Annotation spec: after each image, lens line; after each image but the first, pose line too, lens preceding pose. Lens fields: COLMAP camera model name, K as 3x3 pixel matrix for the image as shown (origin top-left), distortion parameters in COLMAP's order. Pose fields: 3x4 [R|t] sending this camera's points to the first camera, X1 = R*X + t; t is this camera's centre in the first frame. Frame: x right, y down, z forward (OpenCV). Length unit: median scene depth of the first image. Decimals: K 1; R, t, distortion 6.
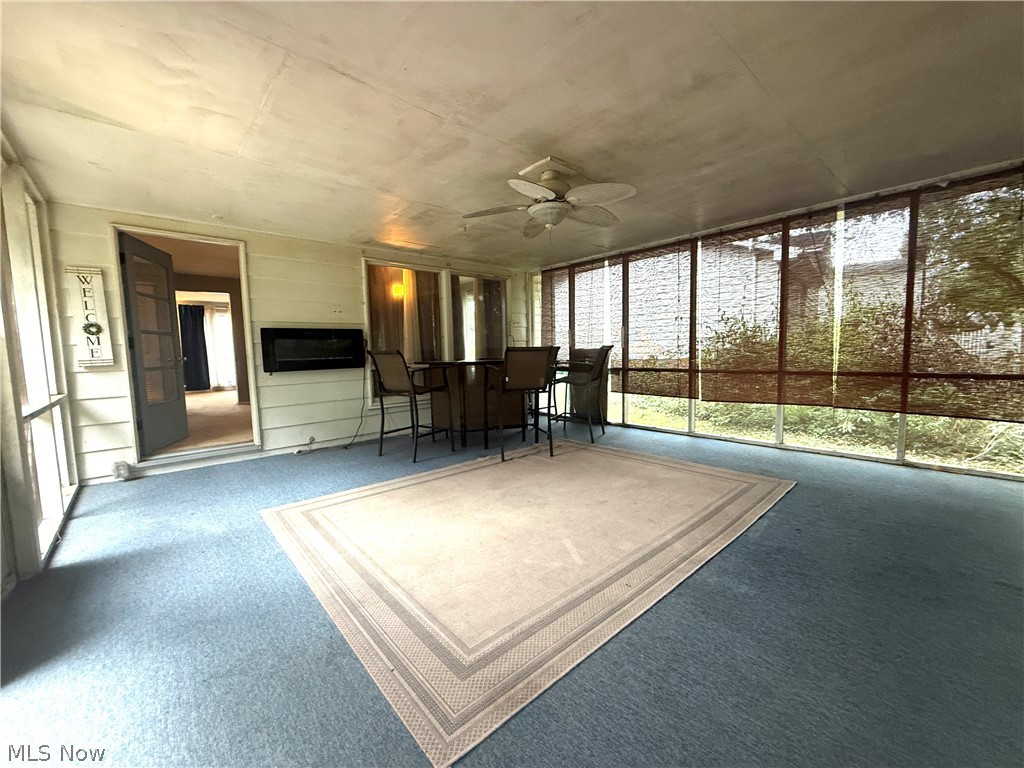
lens RADIAL K [[411.9, 0, 508.9], [0, 411.9, 385.2], [0, 0, 1]] dist [0.000409, 0.000455]
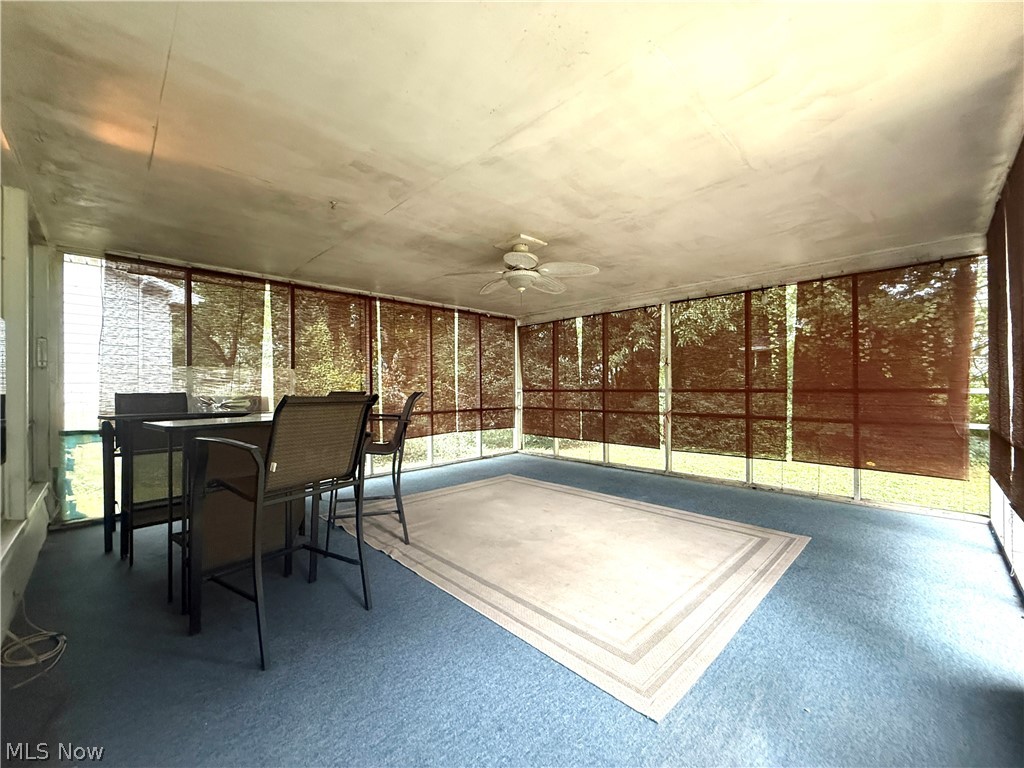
lens RADIAL K [[411.9, 0, 508.1], [0, 411.9, 385.5], [0, 0, 1]] dist [0.000409, 0.000455]
pose [[-0.053083, 0.027633, 0.998208, -1.214243], [0.093574, 0.995356, -0.022578, -0.106857], [-0.994196, 0.092208, -0.055422, 1.297128]]
